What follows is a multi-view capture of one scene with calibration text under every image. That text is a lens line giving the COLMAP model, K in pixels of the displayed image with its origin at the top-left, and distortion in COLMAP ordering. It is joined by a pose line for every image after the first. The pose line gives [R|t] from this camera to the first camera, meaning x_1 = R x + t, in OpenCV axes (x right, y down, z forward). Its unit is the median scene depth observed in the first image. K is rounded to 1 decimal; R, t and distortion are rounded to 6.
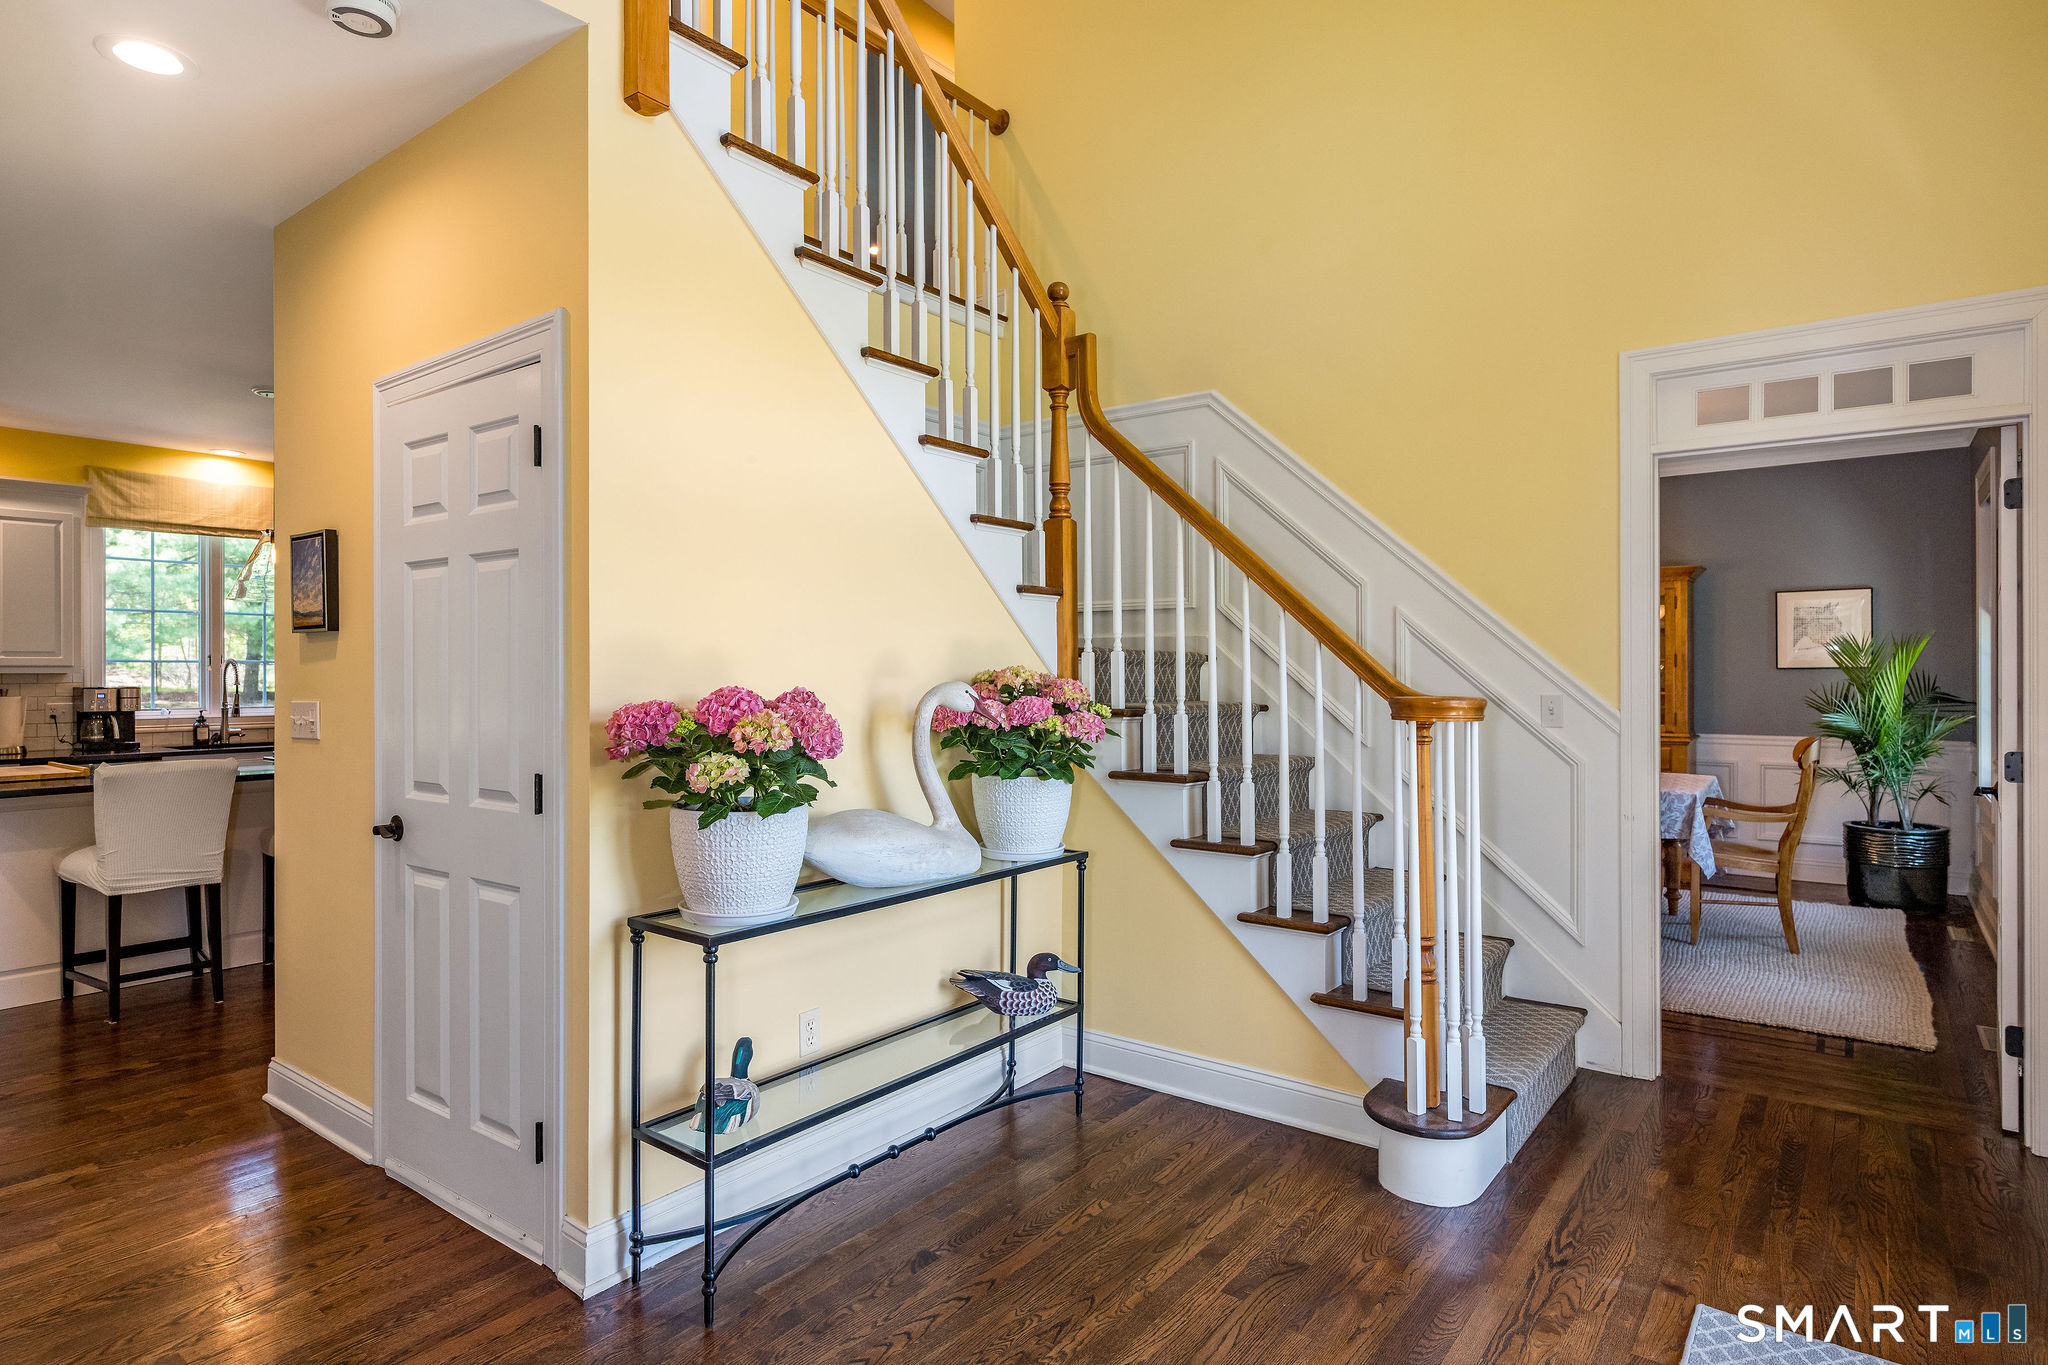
lens RADIAL K [[1111.8, 0, 1017.4], [0, 1111.8, 680.4], [0, 0, 1]] dist [-0.001648, -0.001221]
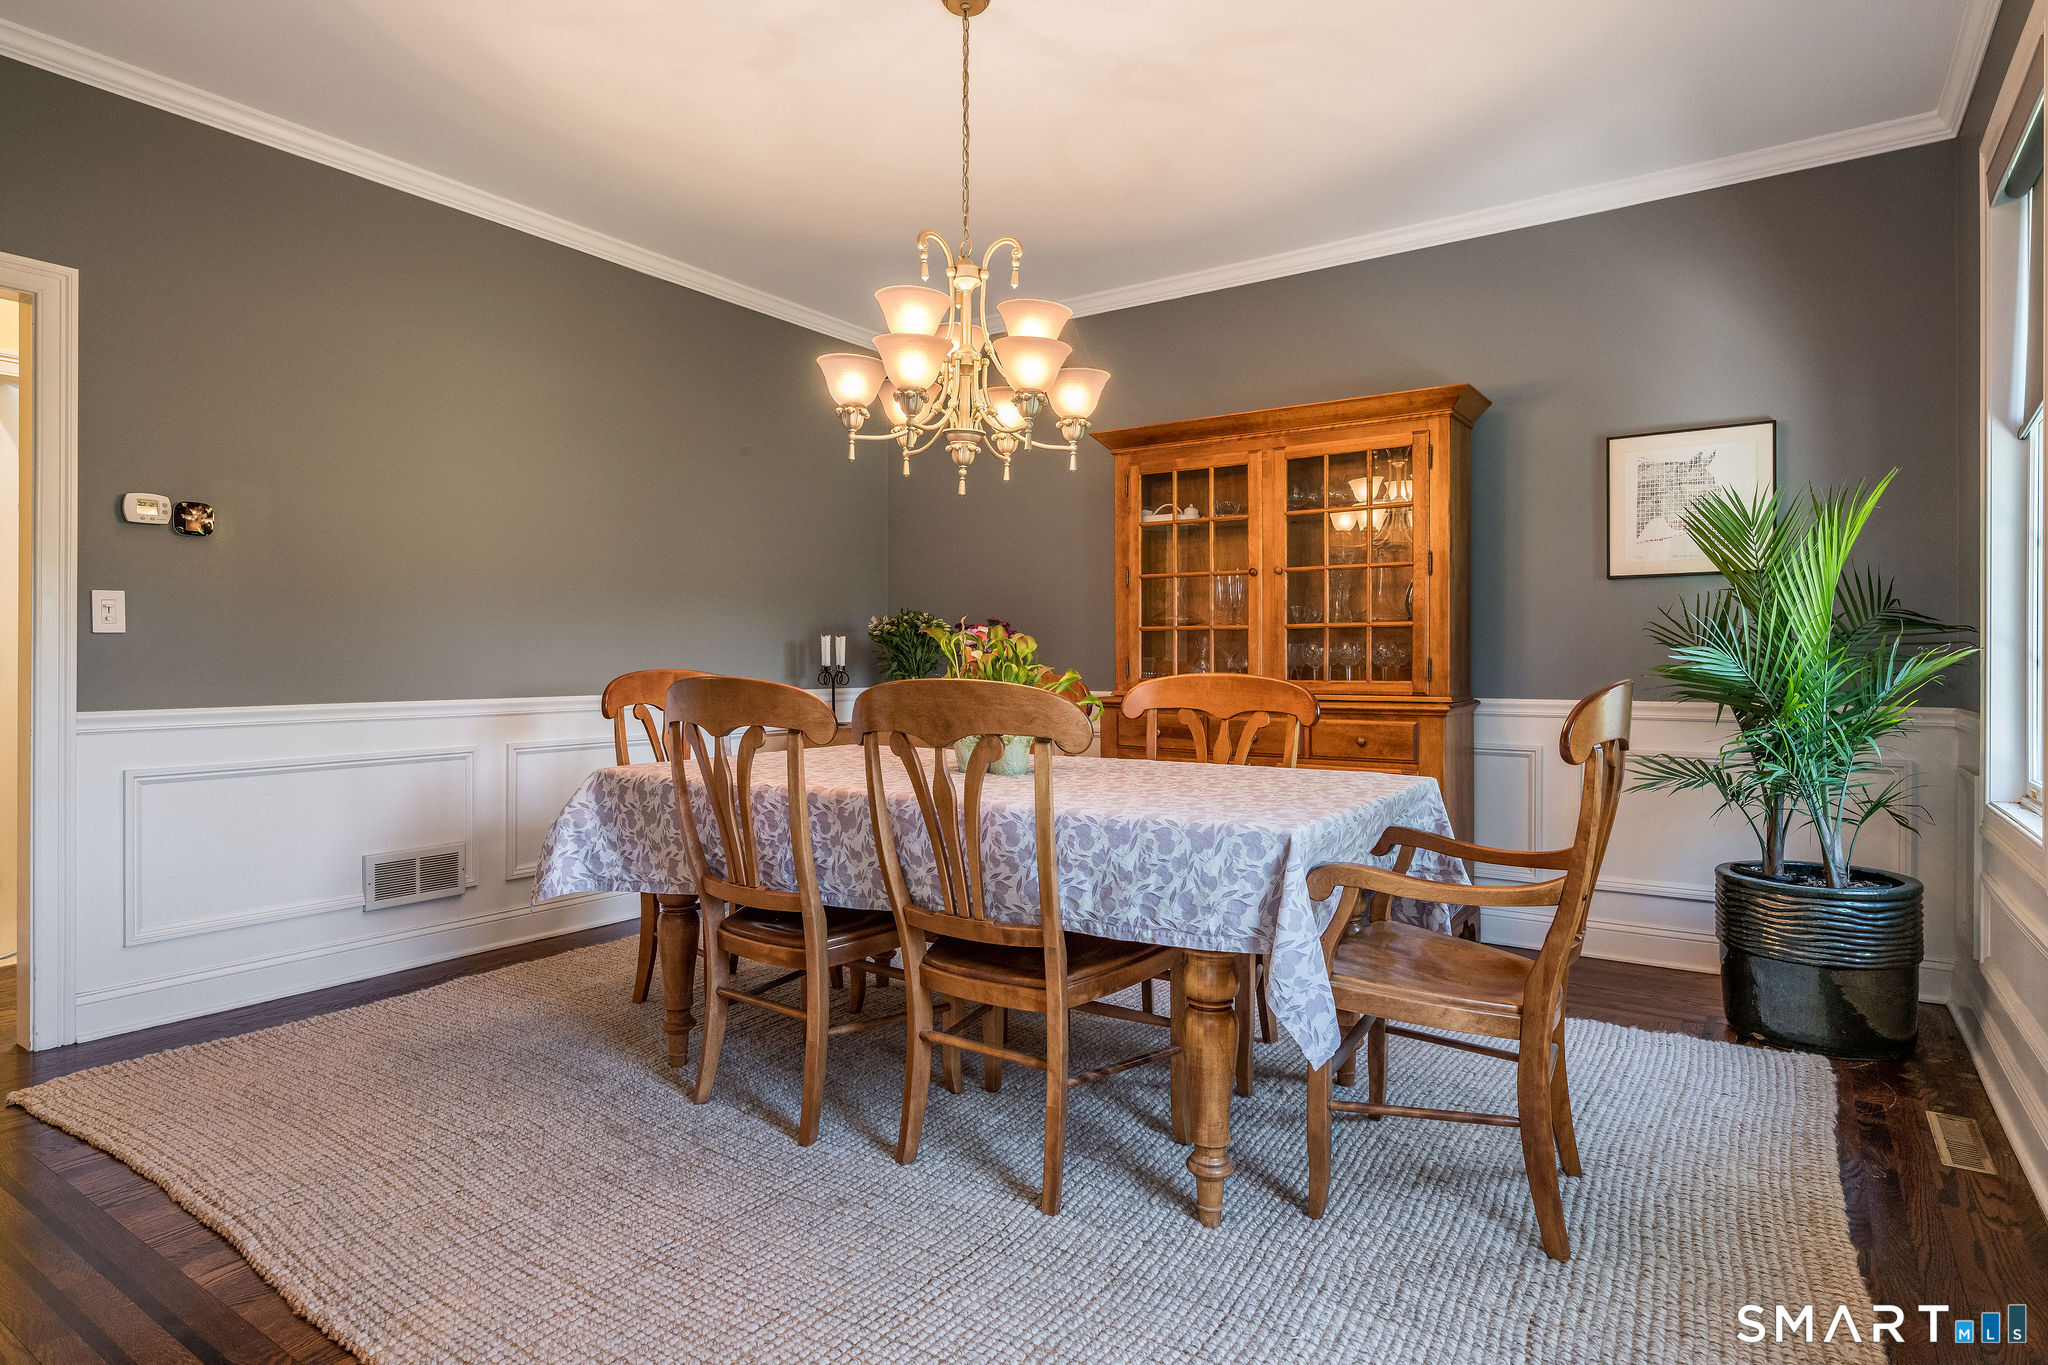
lens RADIAL K [[1121.0, 0, 1021.7], [0, 1121.0, 674.1], [0, 0, 1]] dist [-0.001488, -0.000601]
pose [[0.998514, 0.003053, 0.054407, 0.409910], [-0.003306, 0.999984, 0.004571, 0.040078], [-0.054392, -0.004744, 0.998508, 0.520783]]
